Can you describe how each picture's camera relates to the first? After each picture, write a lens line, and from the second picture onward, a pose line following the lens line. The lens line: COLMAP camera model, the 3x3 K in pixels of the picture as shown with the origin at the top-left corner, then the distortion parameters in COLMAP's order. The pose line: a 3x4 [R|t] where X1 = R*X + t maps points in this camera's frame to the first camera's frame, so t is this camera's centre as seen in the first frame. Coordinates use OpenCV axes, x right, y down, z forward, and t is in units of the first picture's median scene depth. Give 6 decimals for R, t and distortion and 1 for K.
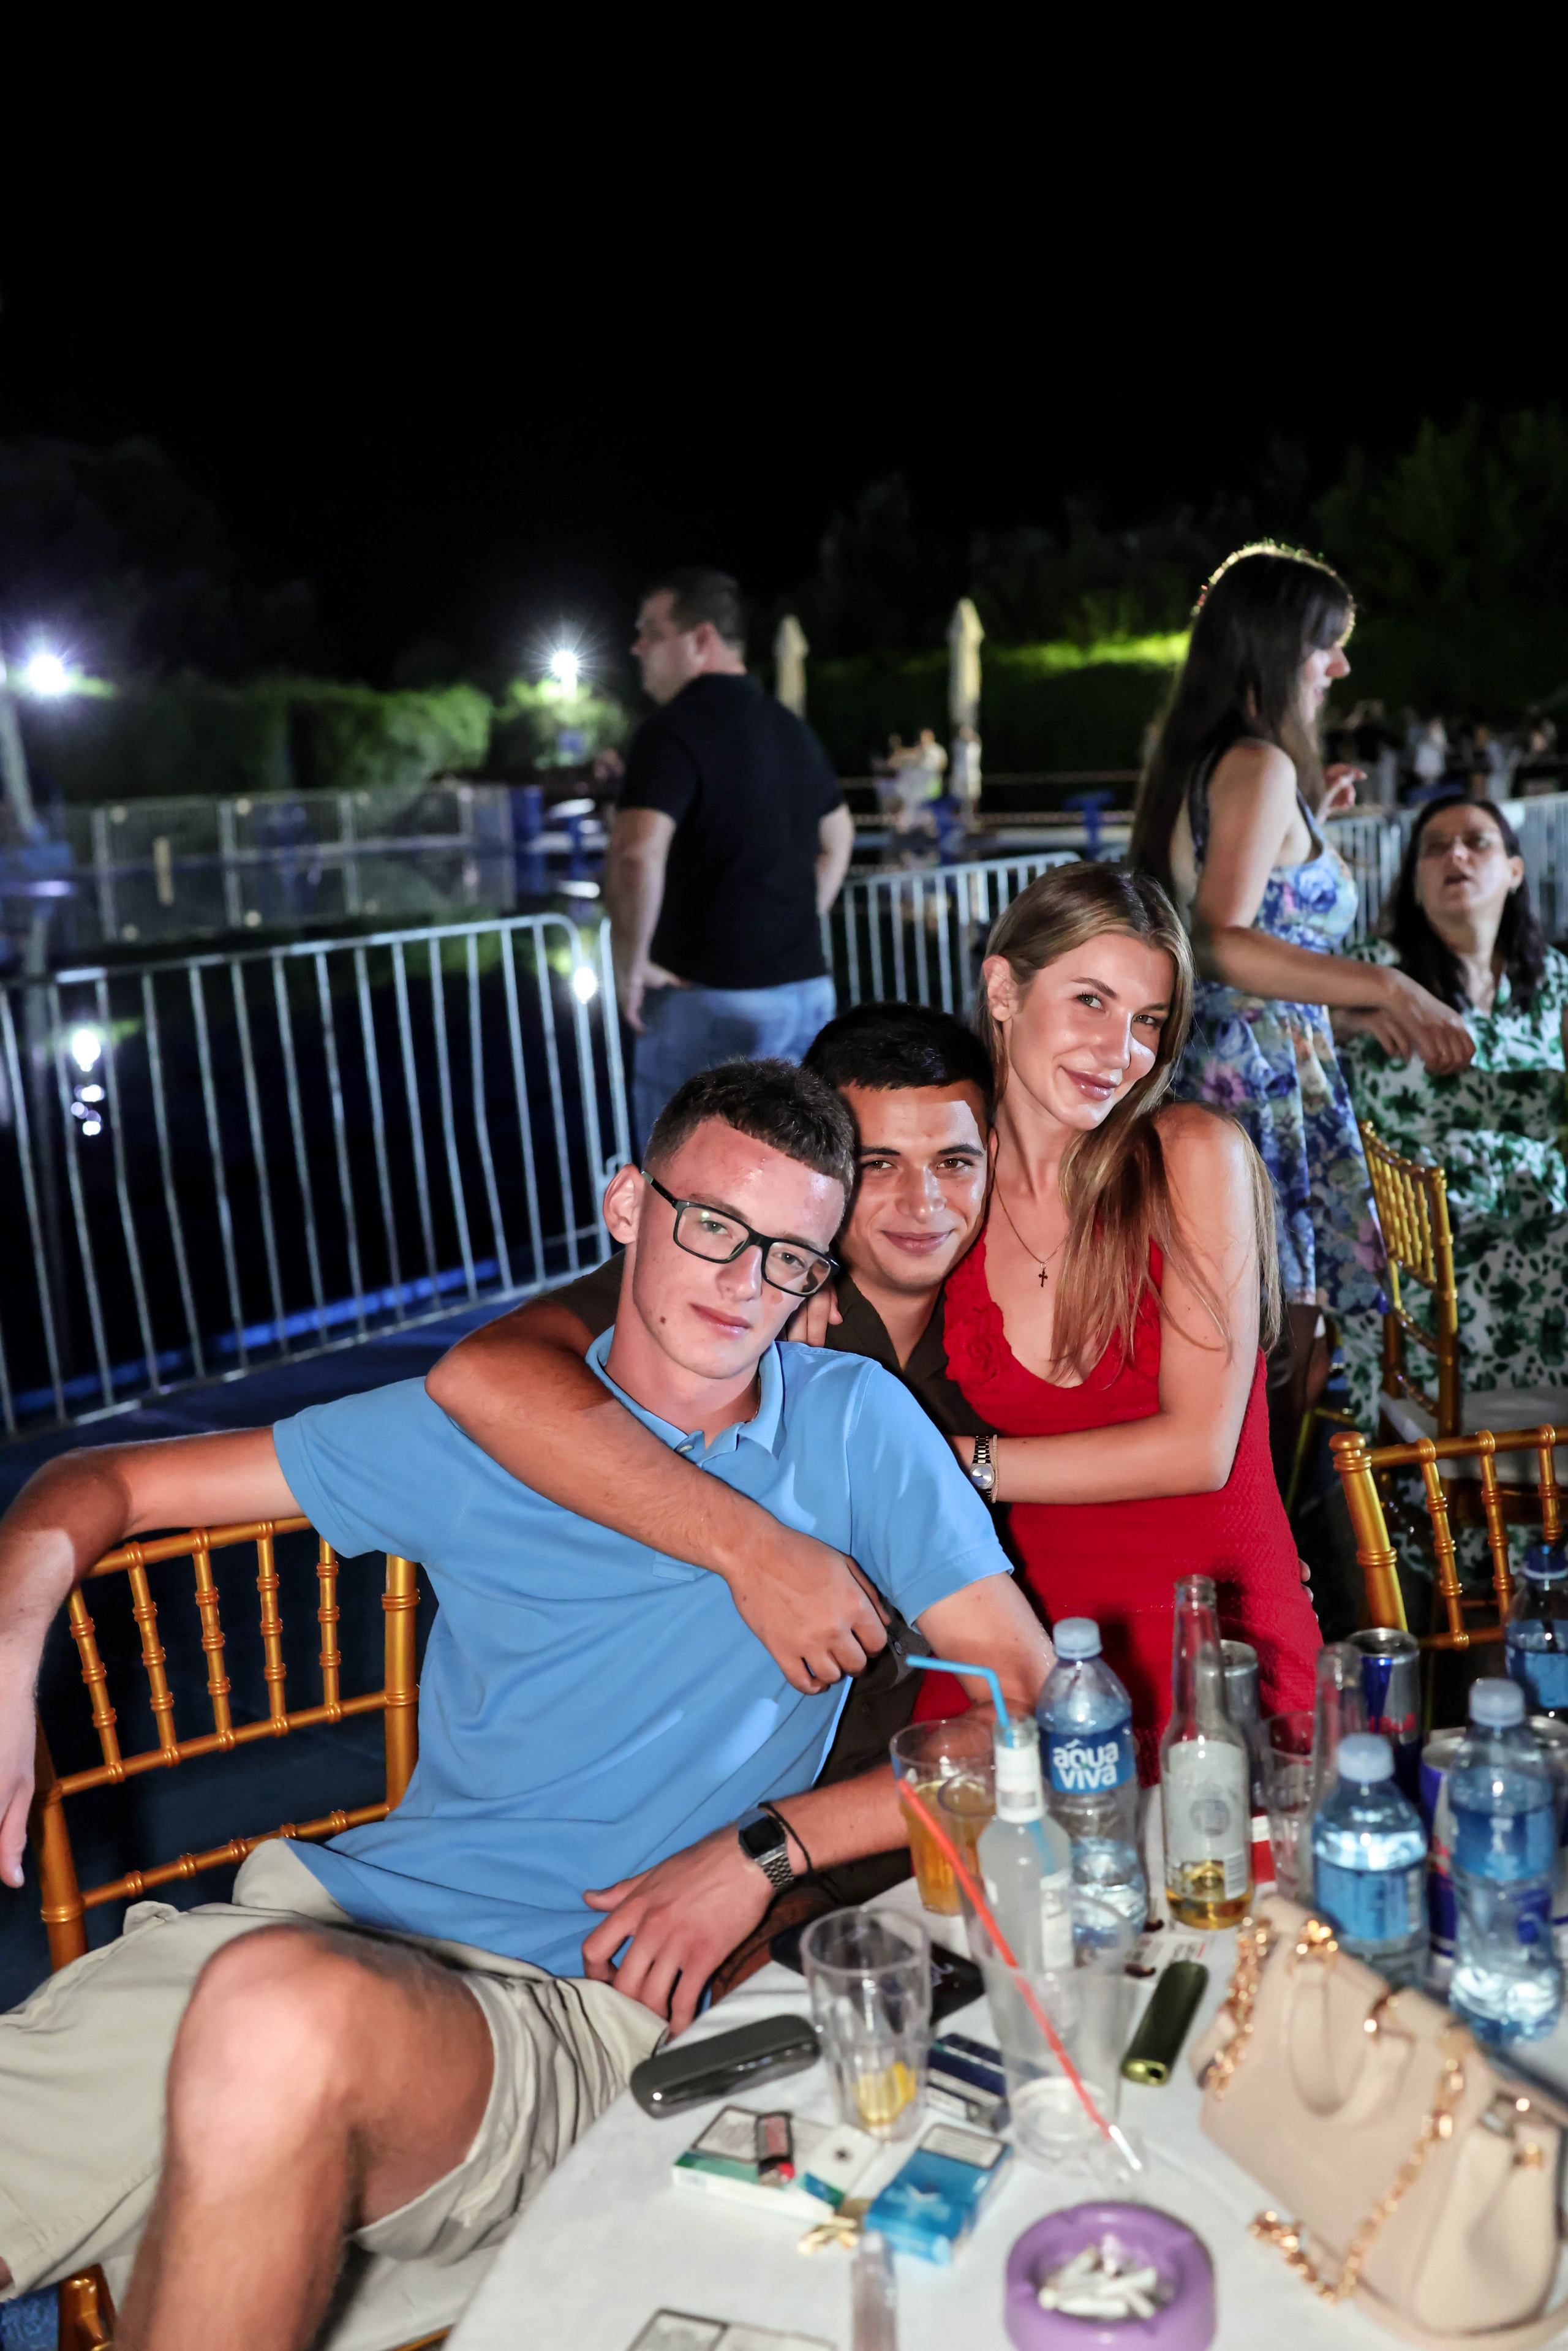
lens RADIAL K [[2244.9, 0, 788.2], [0, 2244.9, 1203.5], [0, 0, 1]] dist [0.002945, -0.001033]
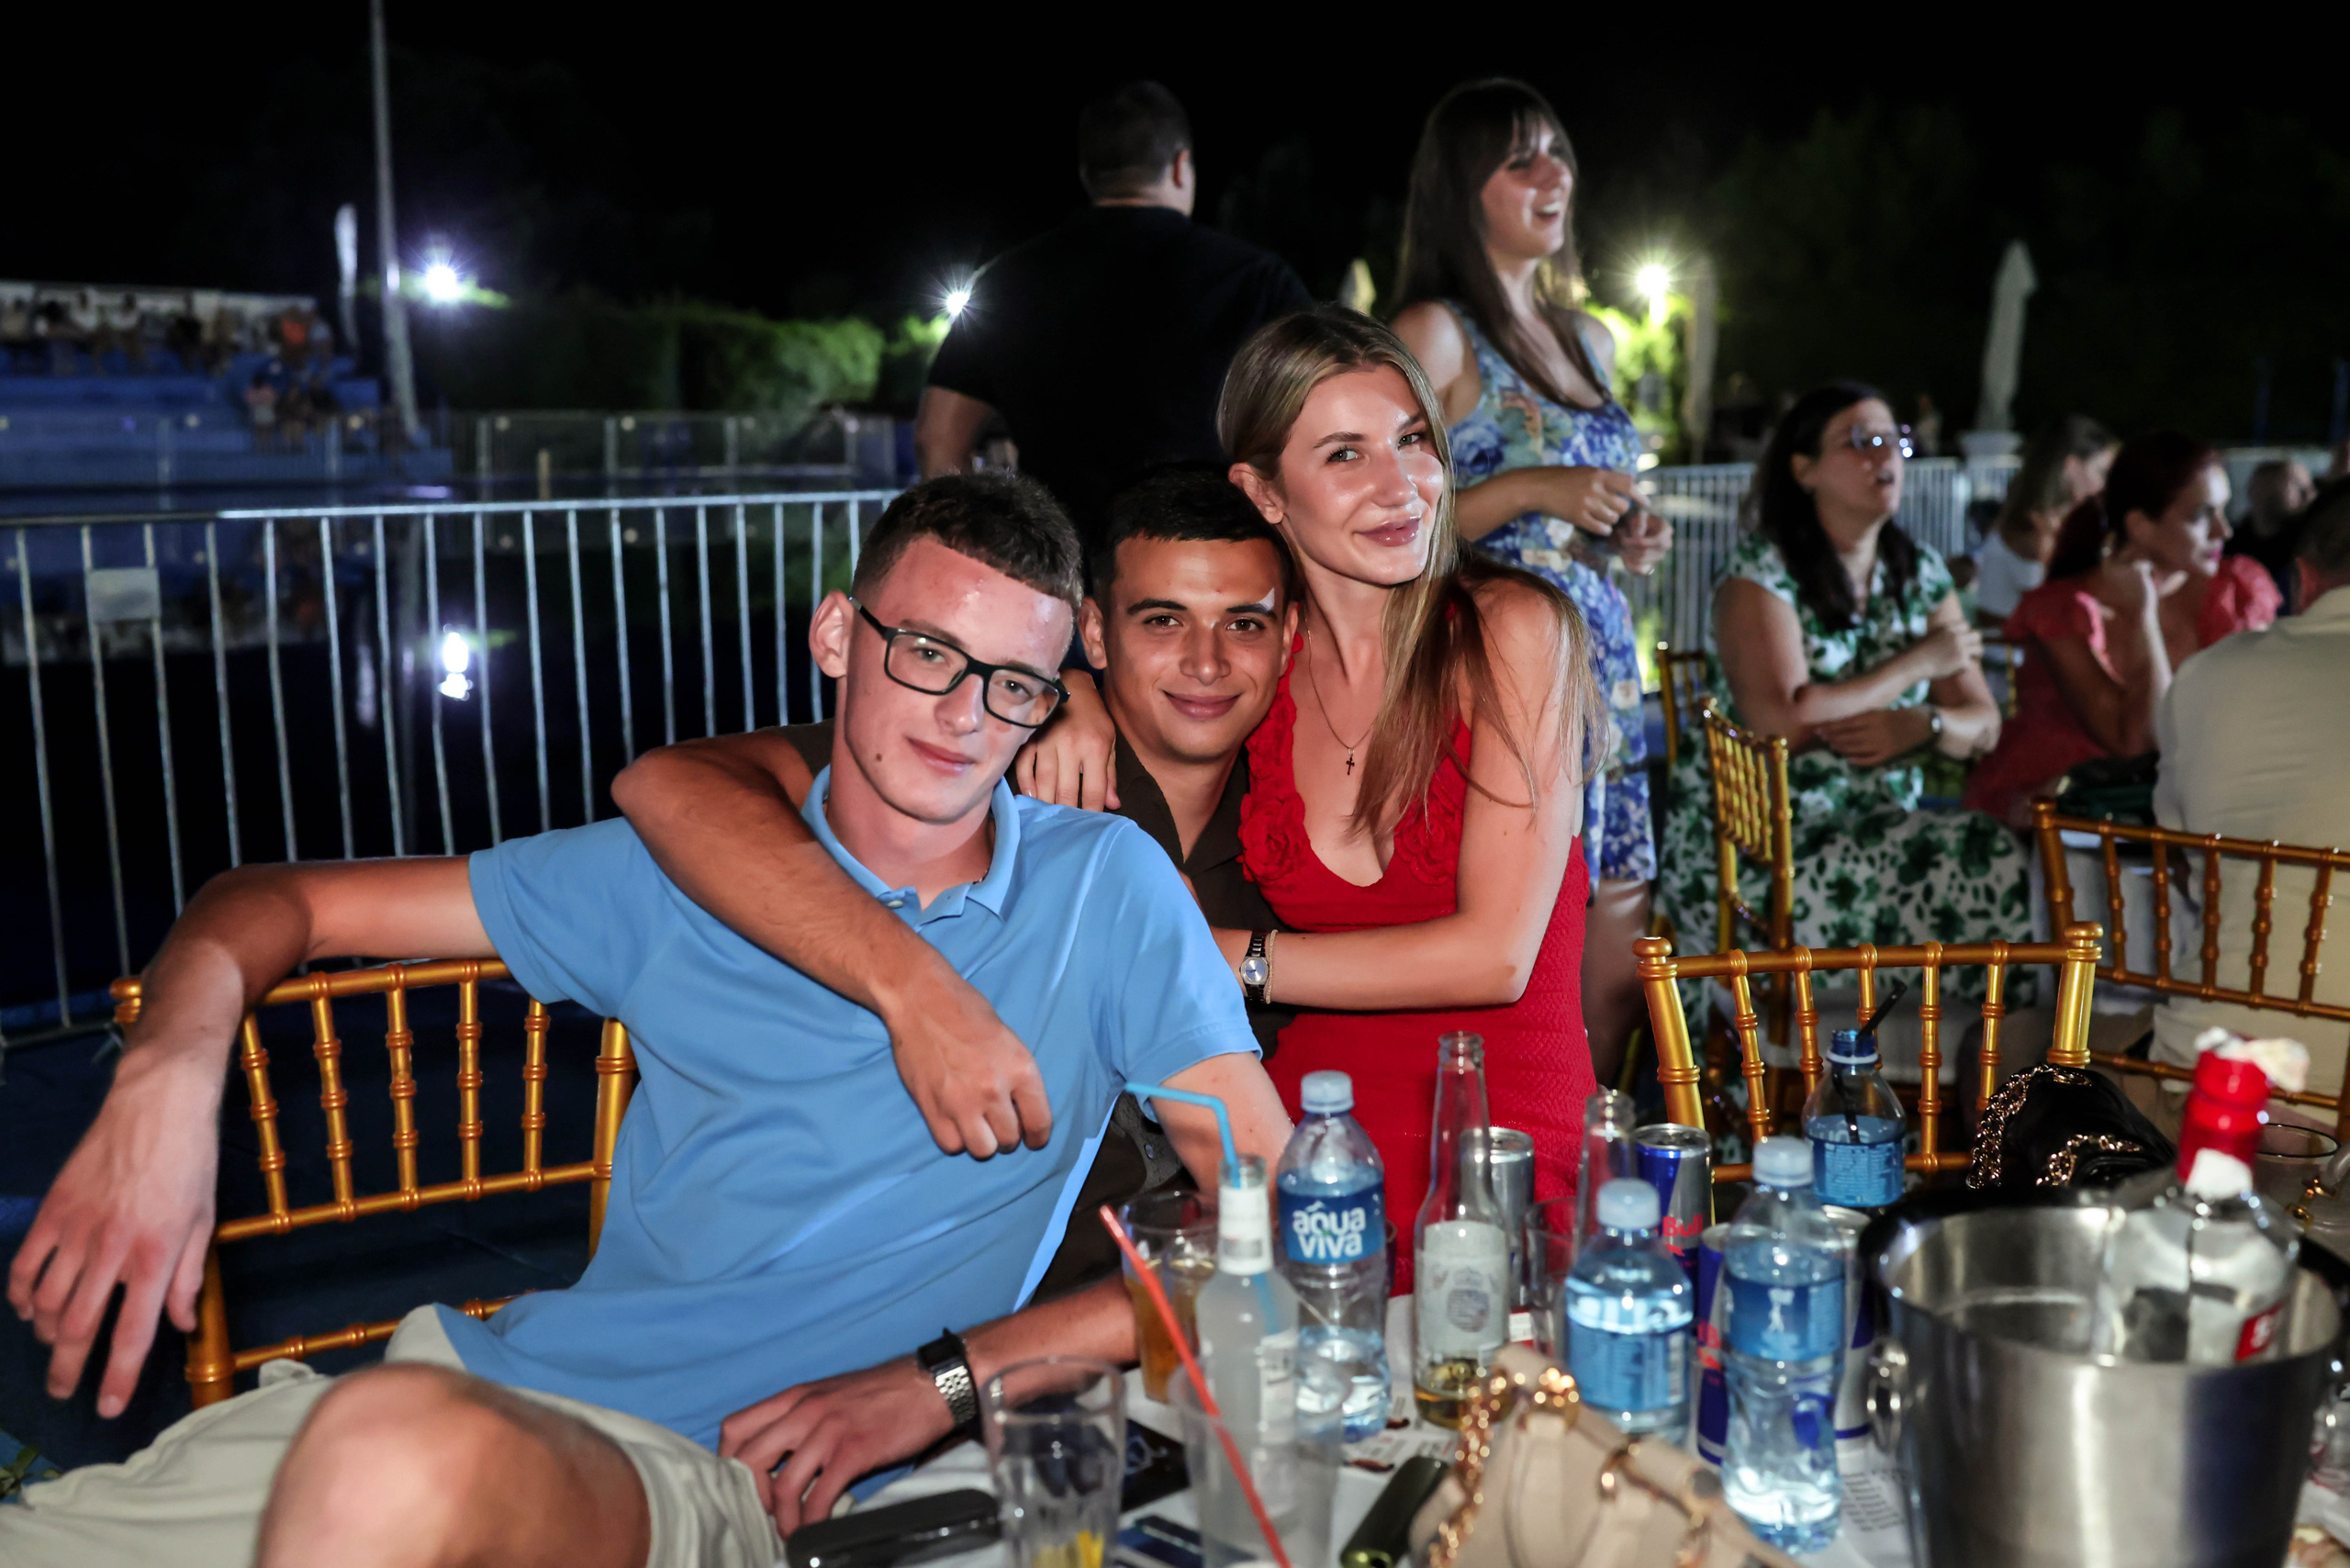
lens RADIAL K [[2244.1, 0, 1176.2], [0, 2244.1, 795.6], [0, 0, 1]] dist [0.002945, -0.001033]
pose [[0.998321, 0.057187, 0.009189, 0.042880], [-0.056914, 0.997995, -0.027679, 0.083446], [-0.010753, 0.027110, 0.999575, 0.080724]]
